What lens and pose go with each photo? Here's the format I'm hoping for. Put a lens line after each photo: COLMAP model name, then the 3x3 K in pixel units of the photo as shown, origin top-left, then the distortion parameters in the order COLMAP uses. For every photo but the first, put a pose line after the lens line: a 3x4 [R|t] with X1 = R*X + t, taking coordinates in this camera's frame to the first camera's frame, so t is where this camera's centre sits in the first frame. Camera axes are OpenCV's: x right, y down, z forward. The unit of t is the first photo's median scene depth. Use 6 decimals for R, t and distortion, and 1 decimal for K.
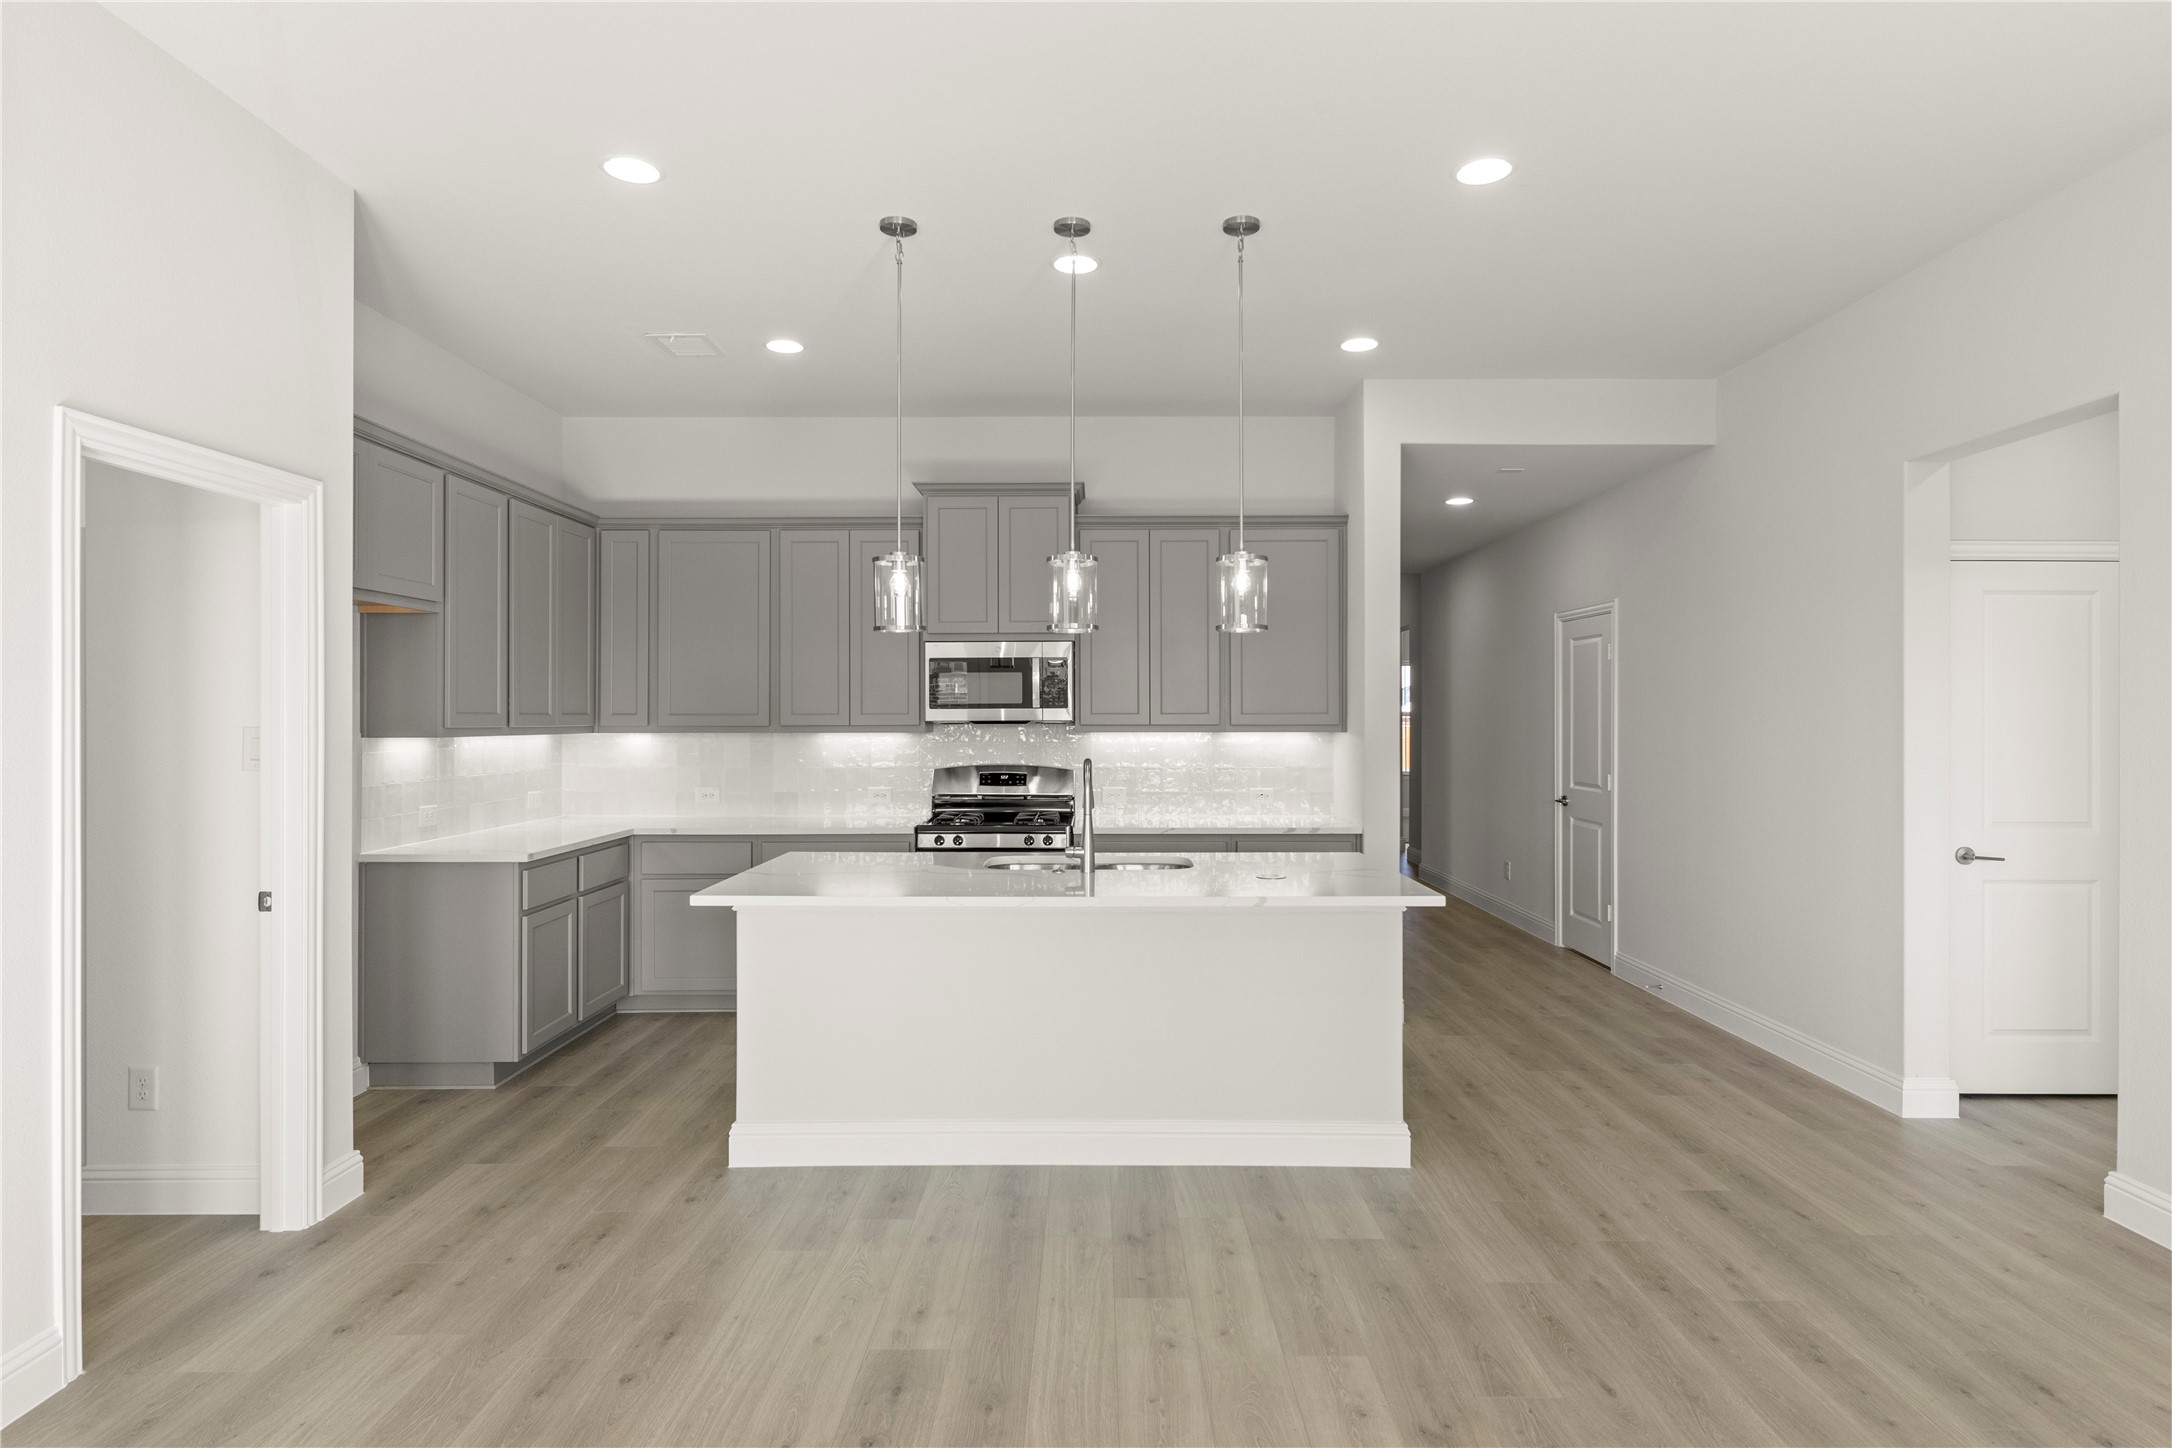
lens RADIAL K [[1195.0, 0, 1111.8], [0, 1195.0, 700.0], [0, 0, 1]] dist [0.010510, -0.007319]
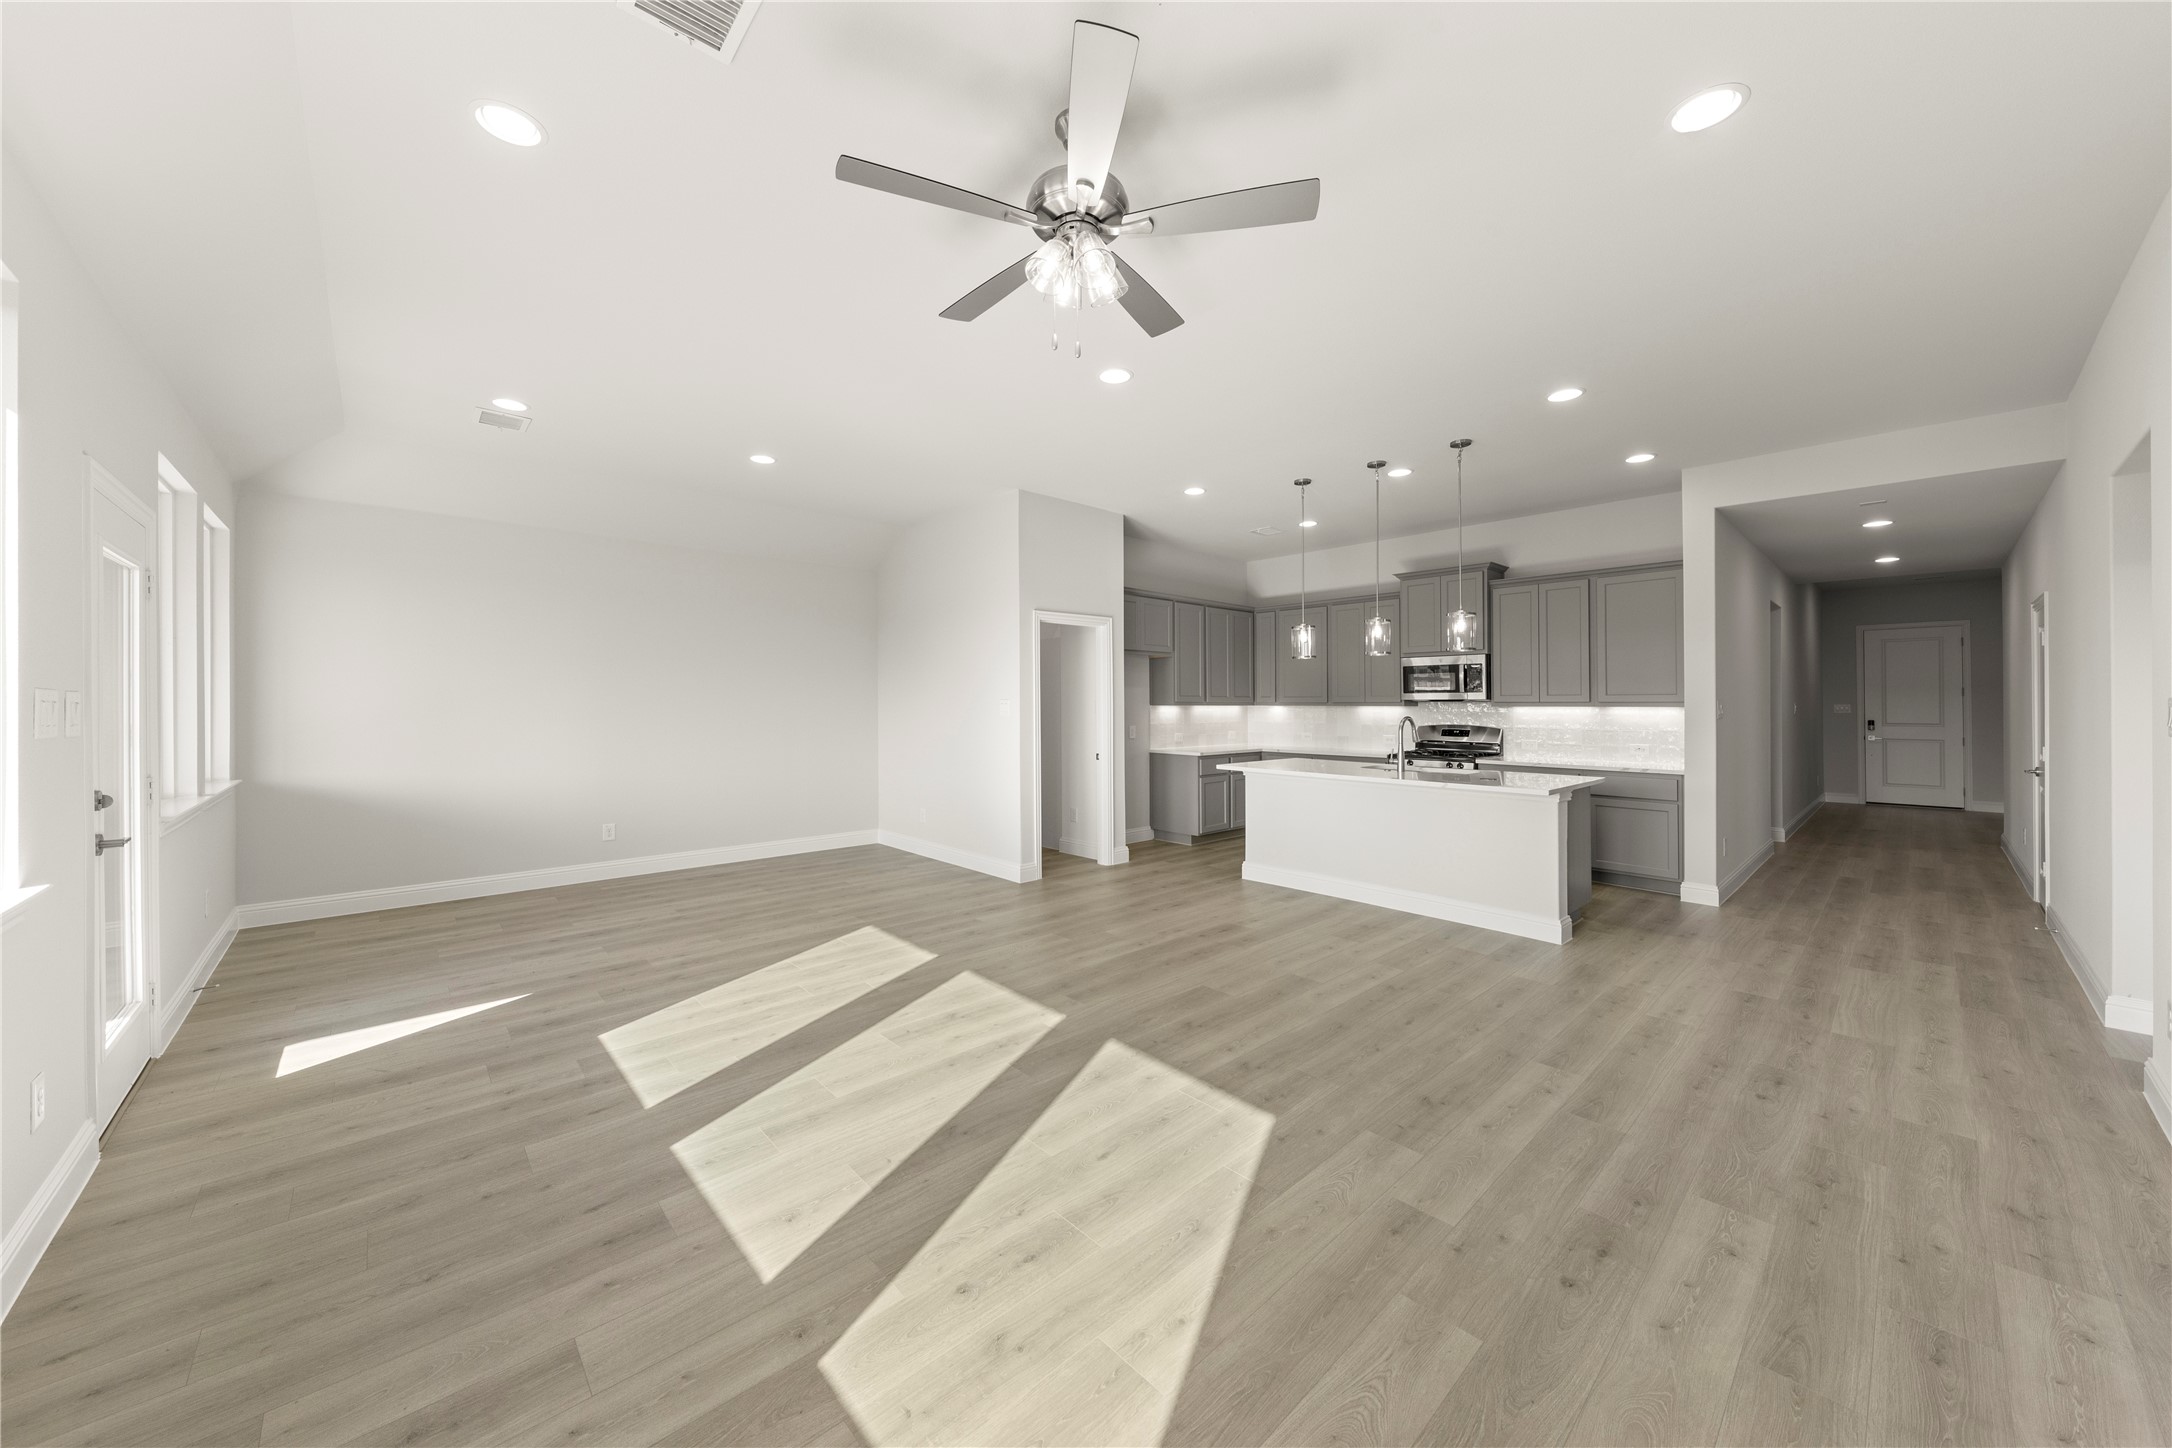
lens RADIAL K [[800.2, 0, 1054.6], [0, 800.2, 687.8], [0, 0, 1]] dist [0.006774, -0.000249]
pose [[0.651469, -0.014263, -0.758541, 0.663829], [0.008403, 0.999898, -0.011584, 0.012804], [0.758629, 0.001172, 0.651522, -0.356106]]
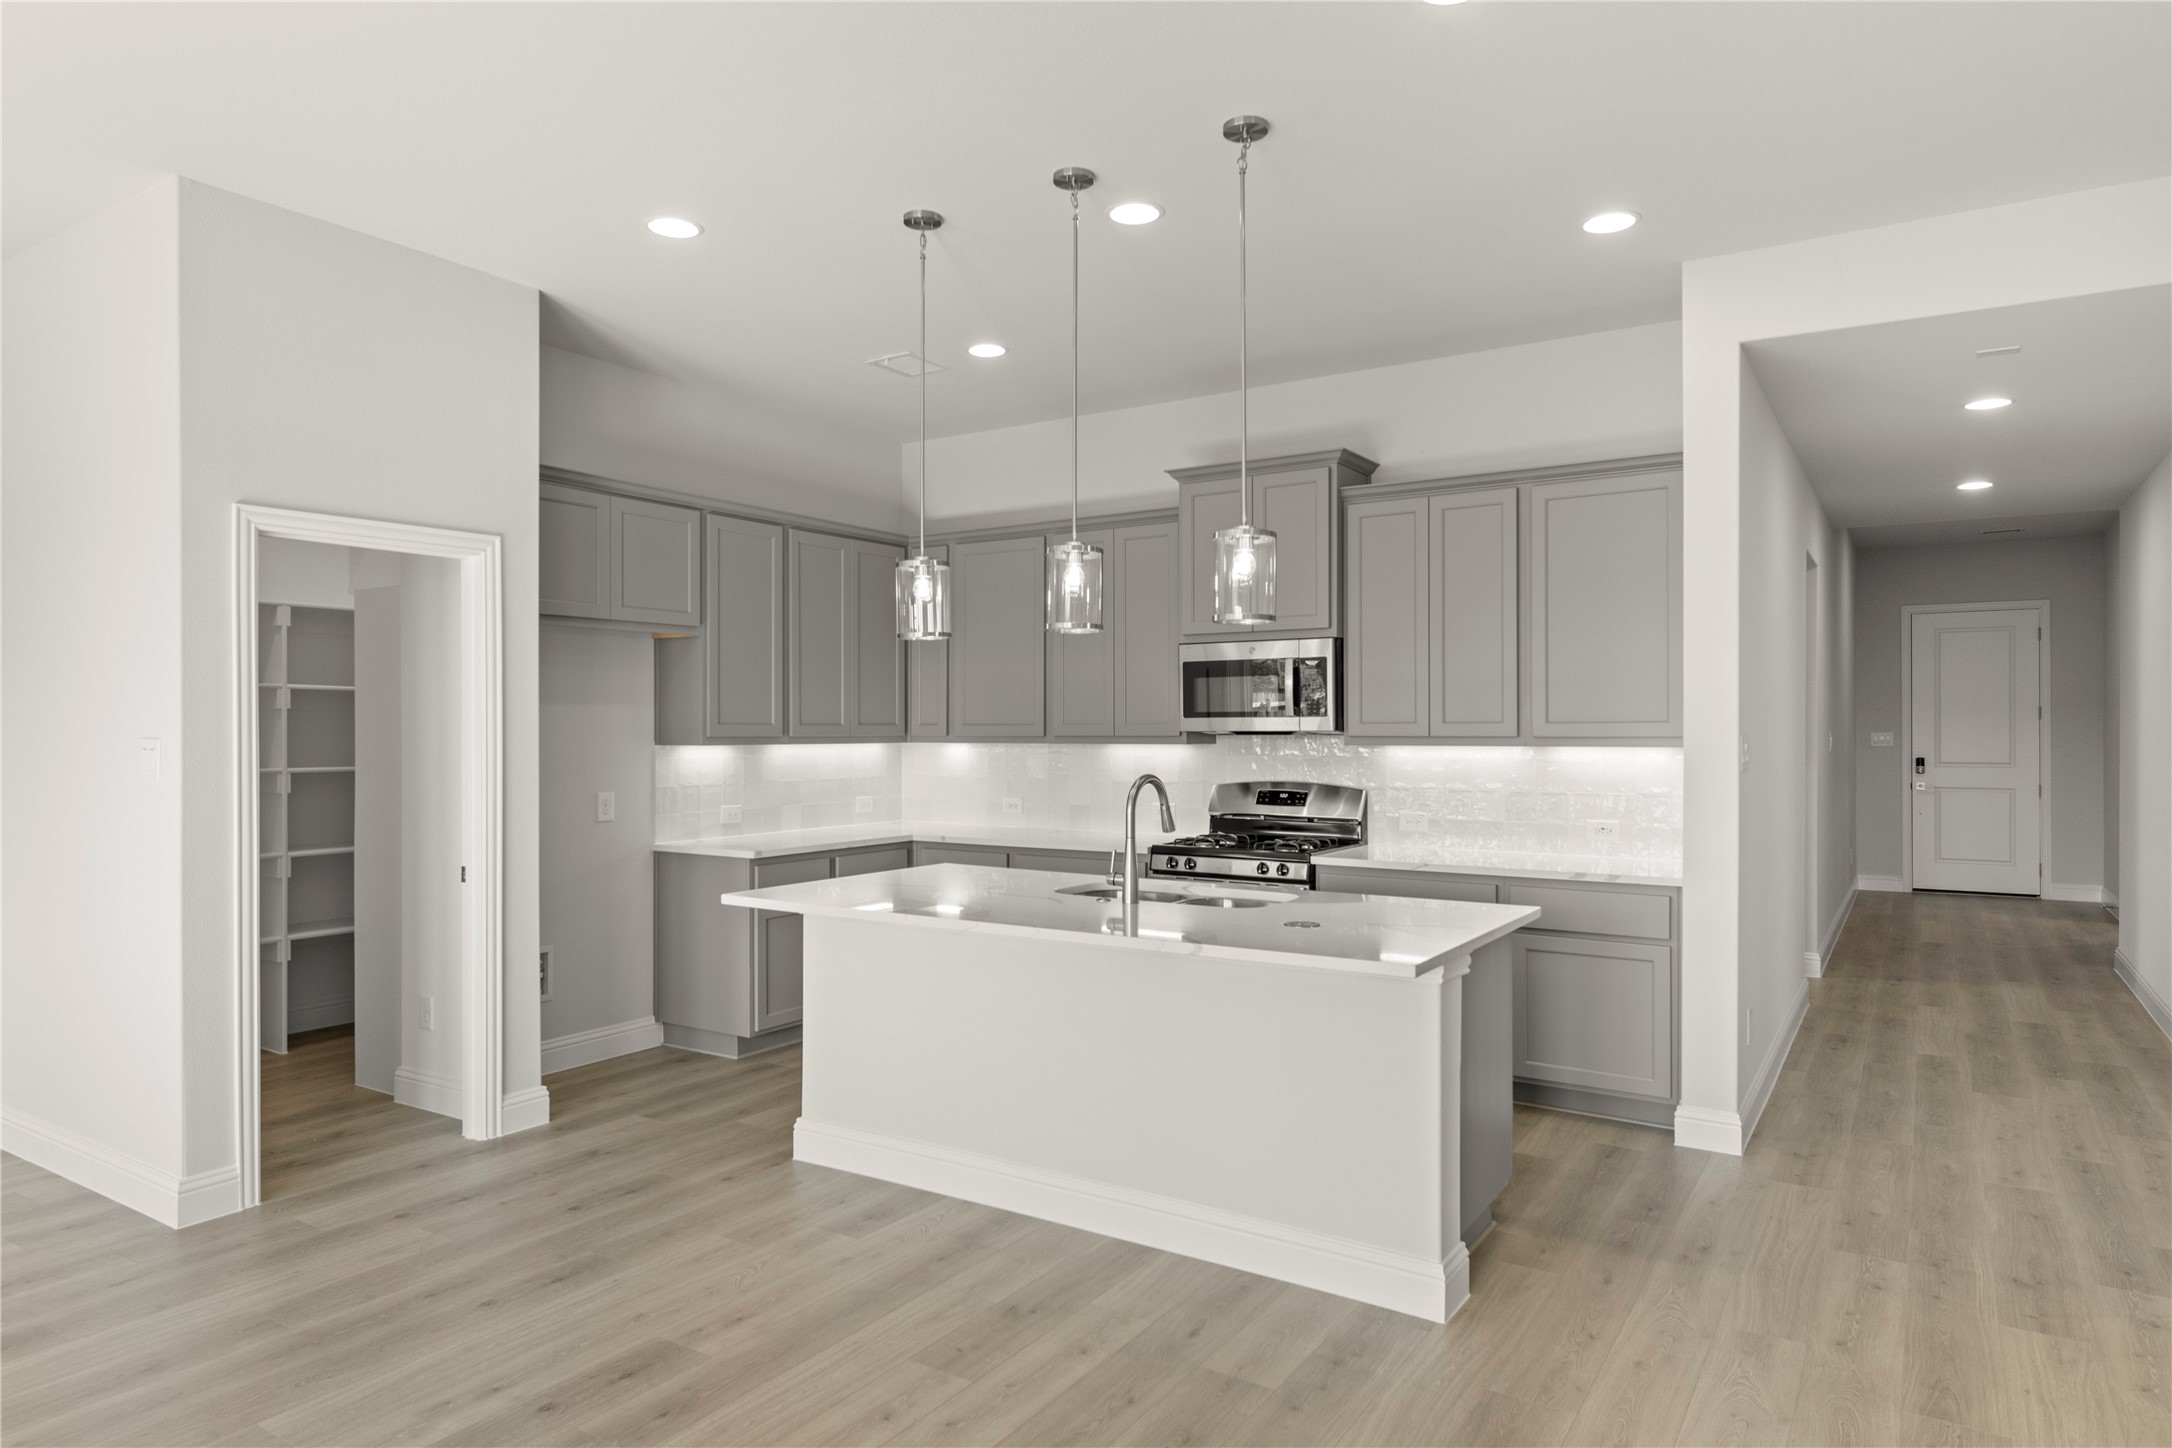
lens RADIAL K [[1335.1, 0, 1094.2], [0, 1335.1, 714.4], [0, 0, 1]] dist [0.008100, -0.004099]
pose [[0.829270, -0.006795, -0.558807, 0.532535], [0.009084, 0.999958, 0.001322, 0.003786], [0.558775, -0.006172, 0.829296, 0.177189]]
